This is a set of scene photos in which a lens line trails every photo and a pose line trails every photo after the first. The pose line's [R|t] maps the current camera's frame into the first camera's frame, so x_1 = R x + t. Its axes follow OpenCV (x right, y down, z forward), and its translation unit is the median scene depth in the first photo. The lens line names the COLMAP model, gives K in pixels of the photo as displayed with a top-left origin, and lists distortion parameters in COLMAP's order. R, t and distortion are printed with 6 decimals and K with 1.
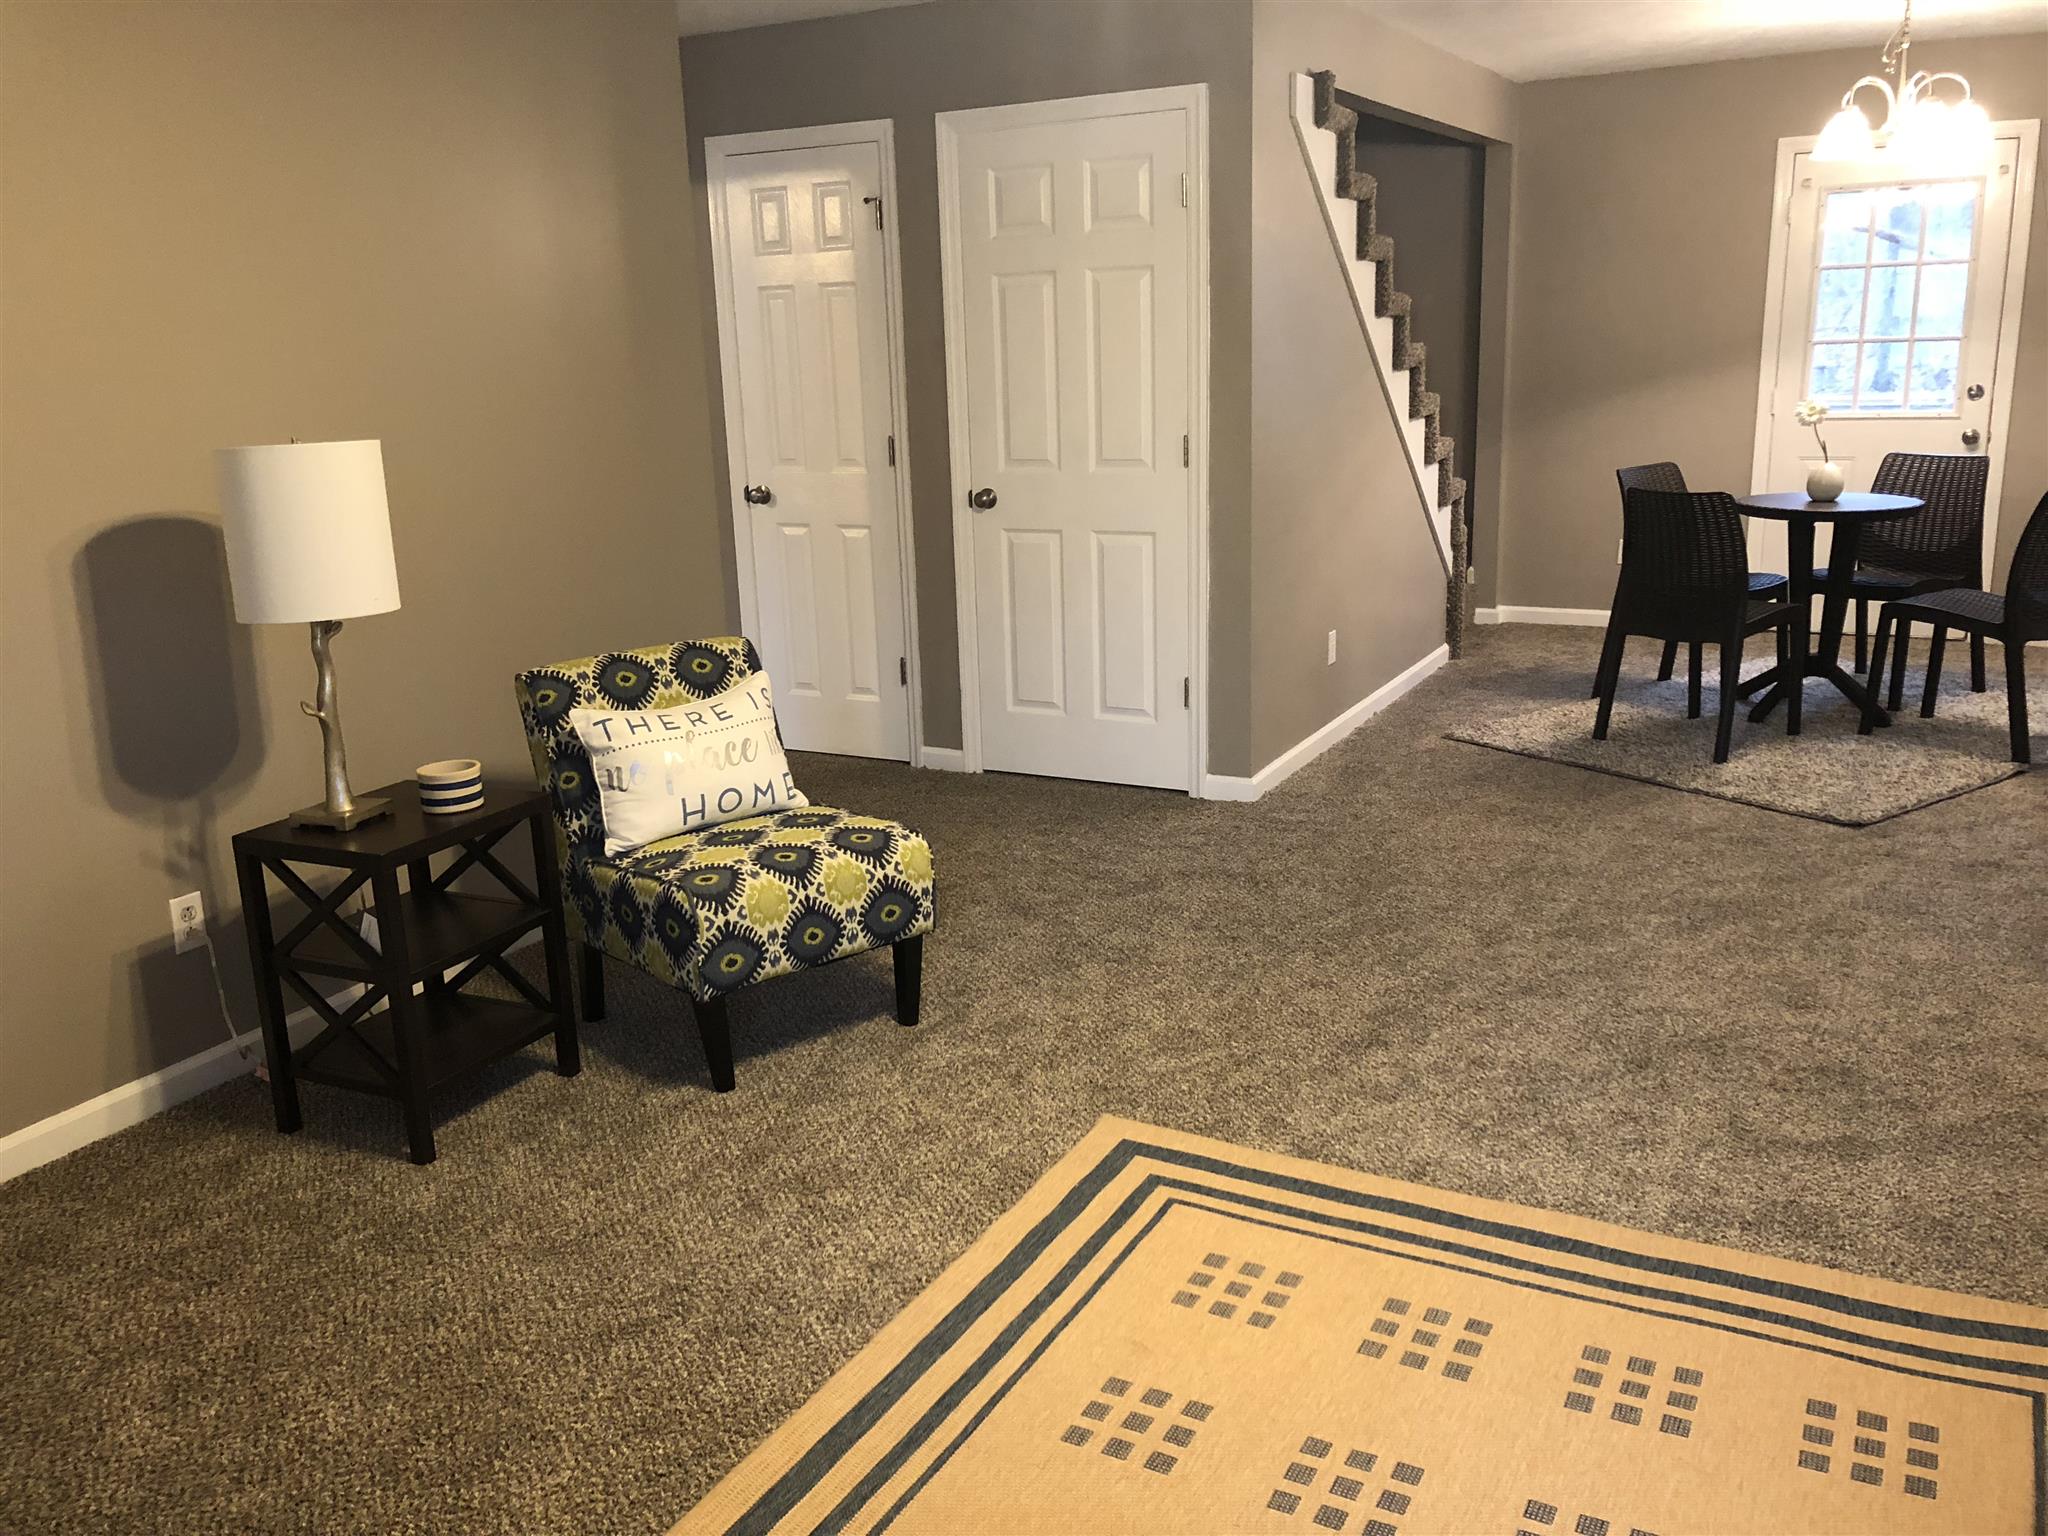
lens RADIAL K [[1688.2, 0, 995.3], [0, 1688.2, 756.6], [0, 0, 1]] dist [0.034836, -0.019198]
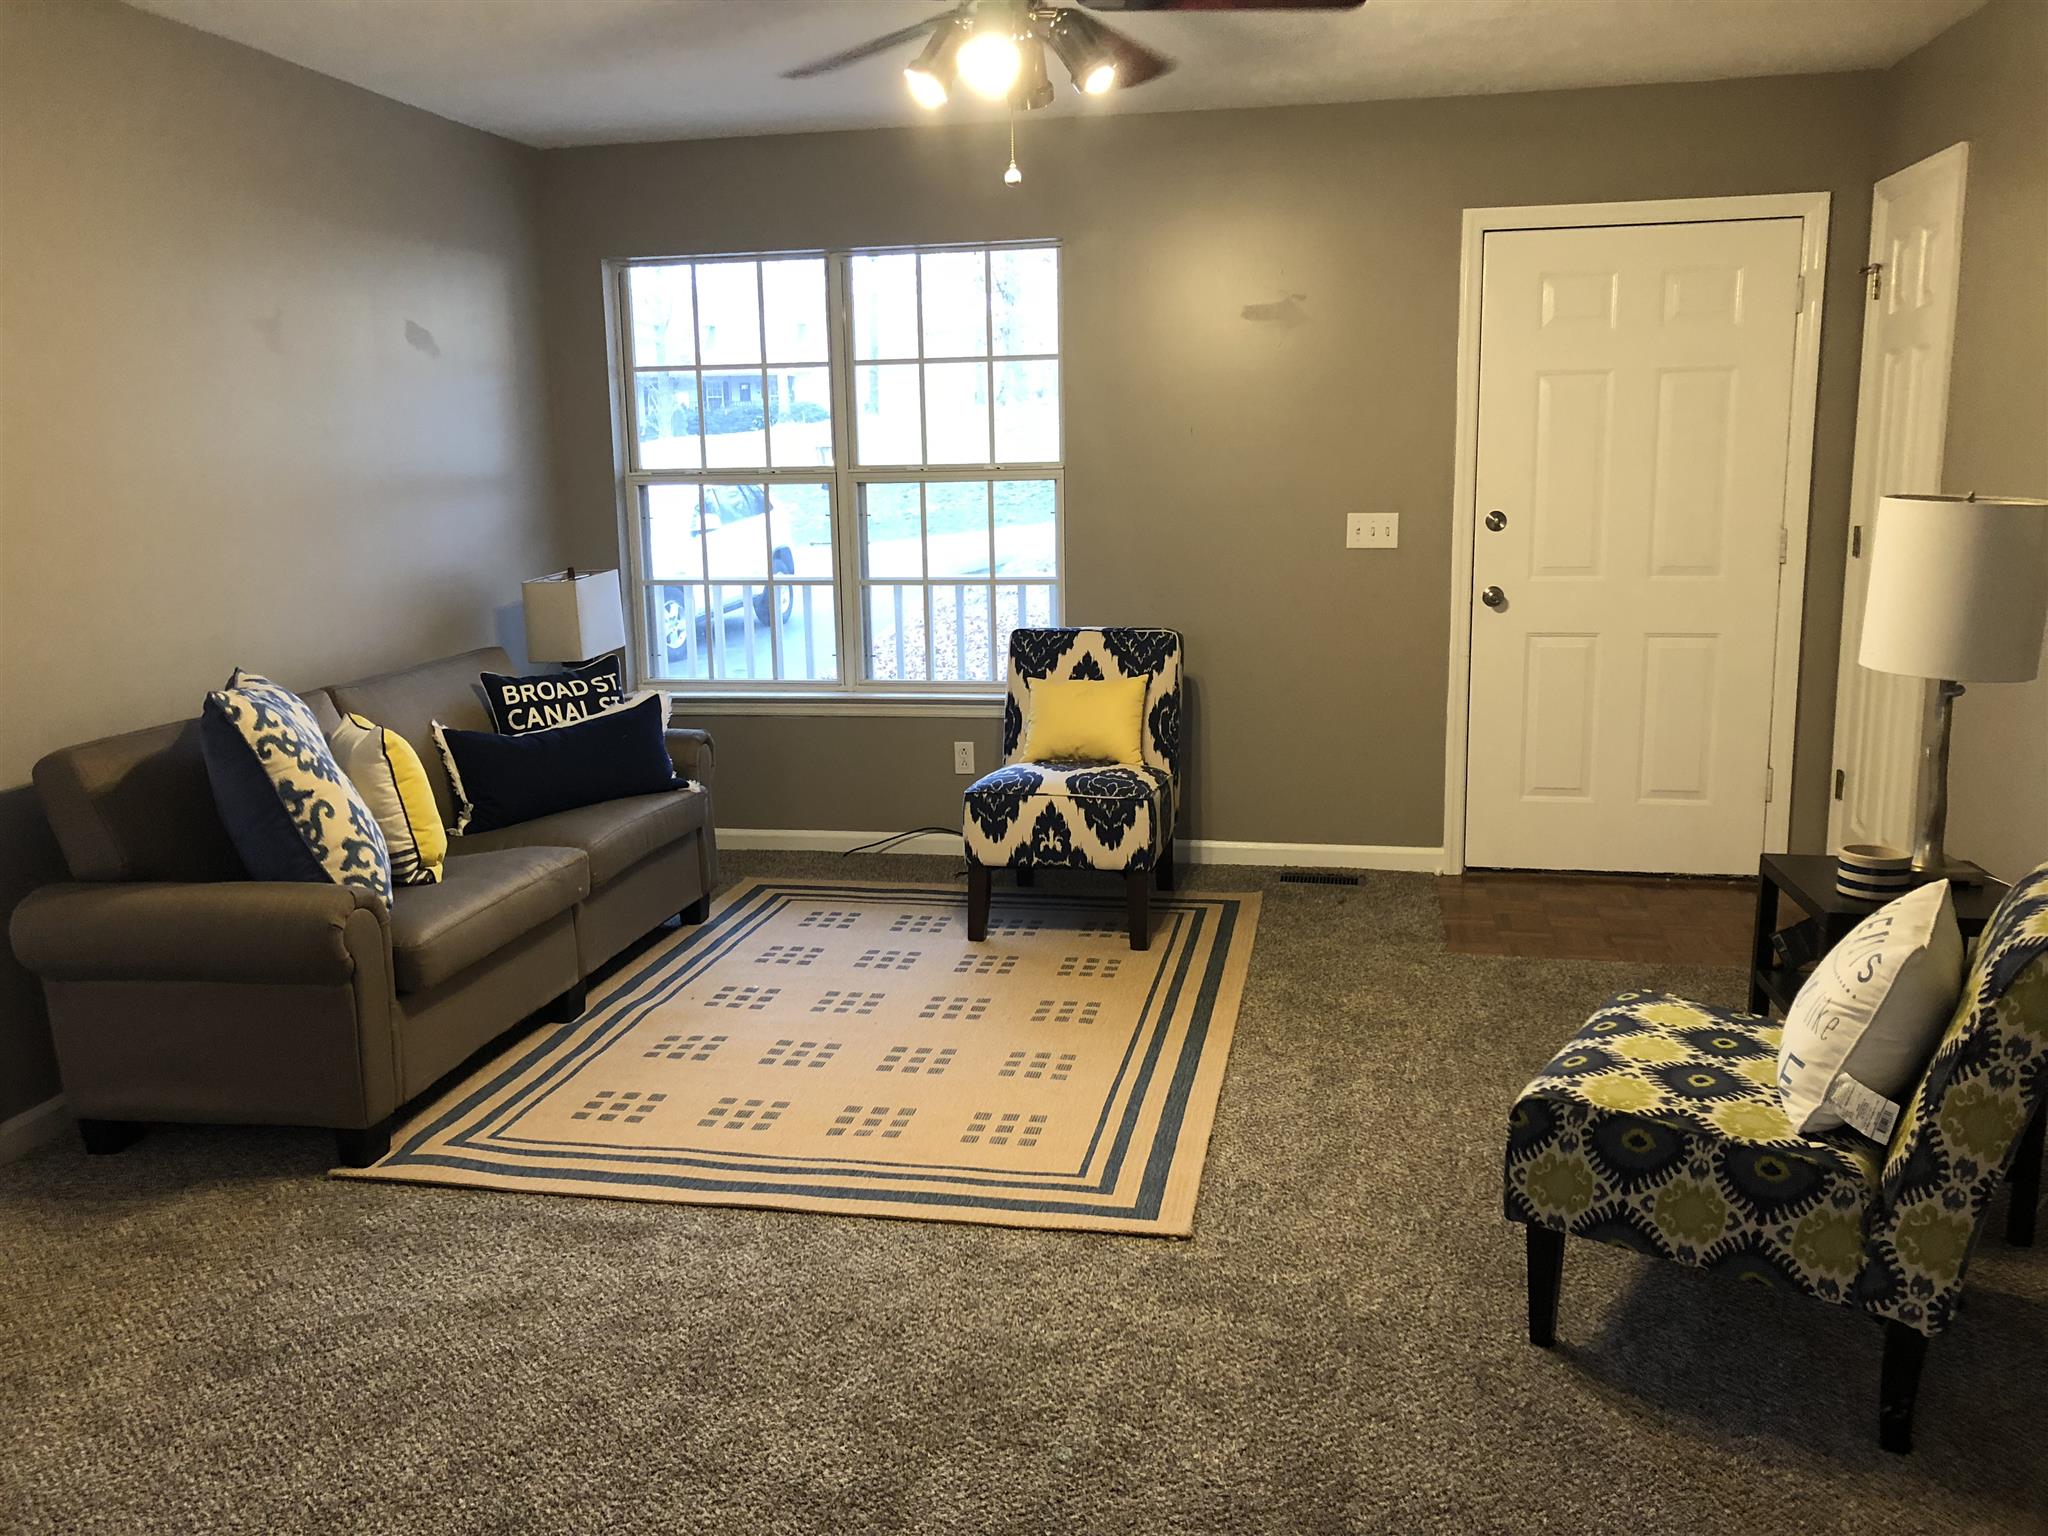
lens RADIAL K [[1690.6, 0, 1024.0], [0, 1690.6, 768.0], [0, 0, 1]] dist [0.196742, -0.538584]
pose [[-0.950995, 0.106032, -0.290456, 0.475112], [-0.024843, 0.910126, 0.413585, -0.497449], [0.308205, 0.400534, -0.862892, 1.984653]]
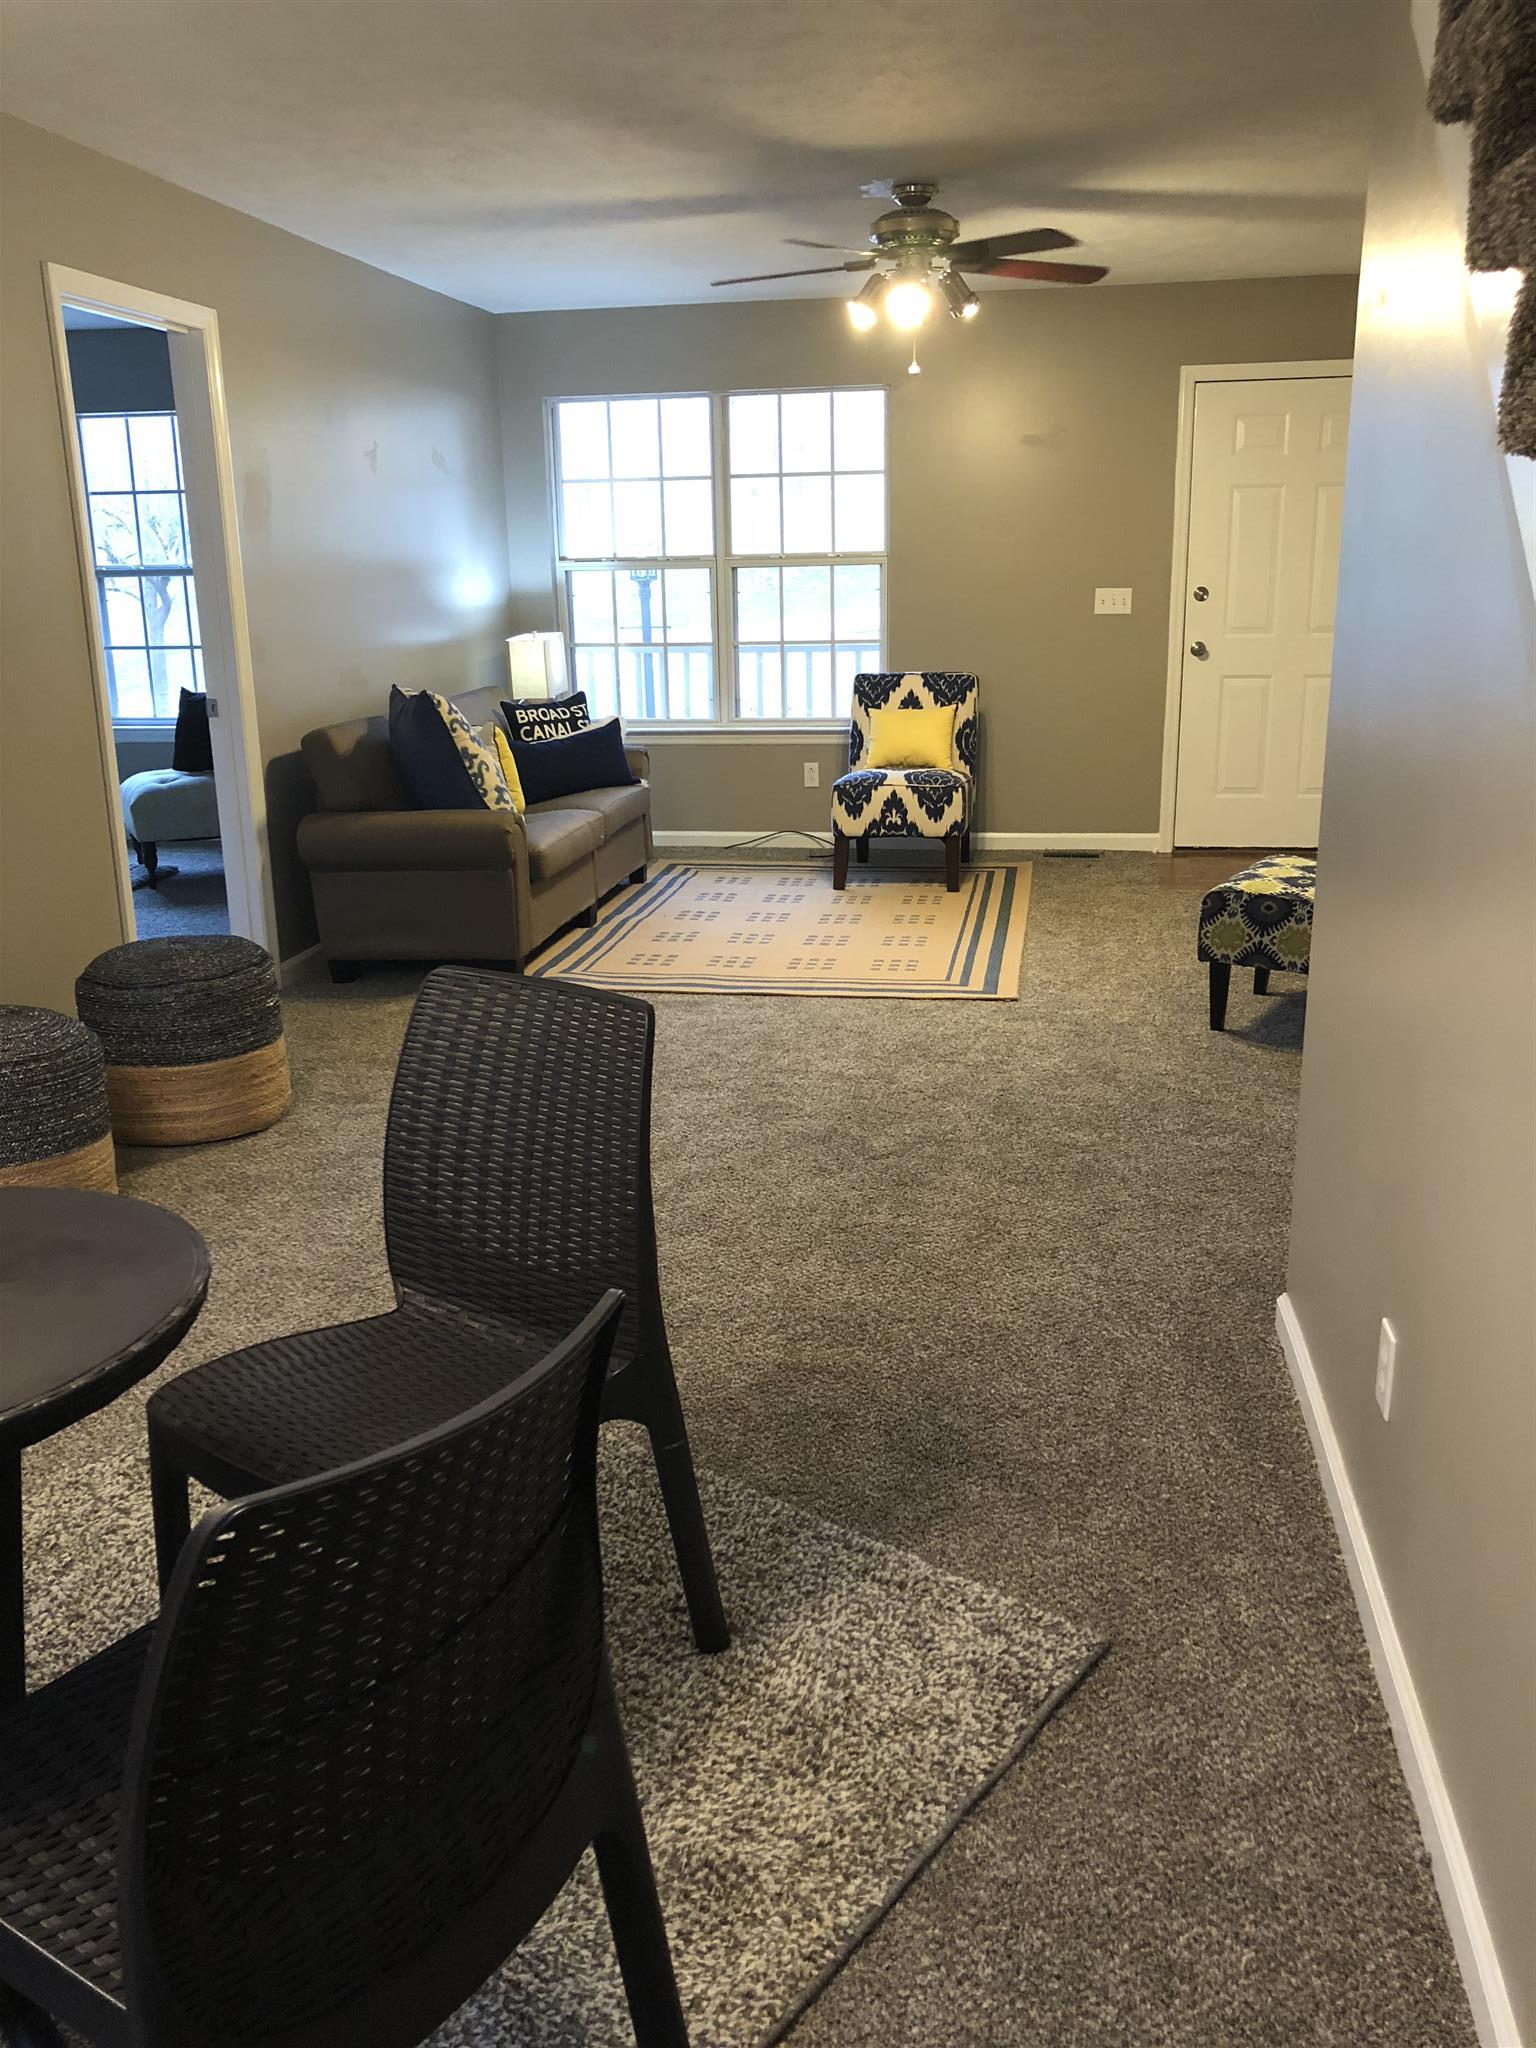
lens RADIAL K [[1690.6, 0, 768.0], [0, 1690.6, 1024.0], [0, 0, 1]] dist [0.196742, -0.538584]
pose [[-0.942651, 0.136823, -0.304447, 0.943666], [-0.030960, 0.872347, 0.487907, -0.674810], [0.332340, 0.469351, -0.818083, 2.682717]]
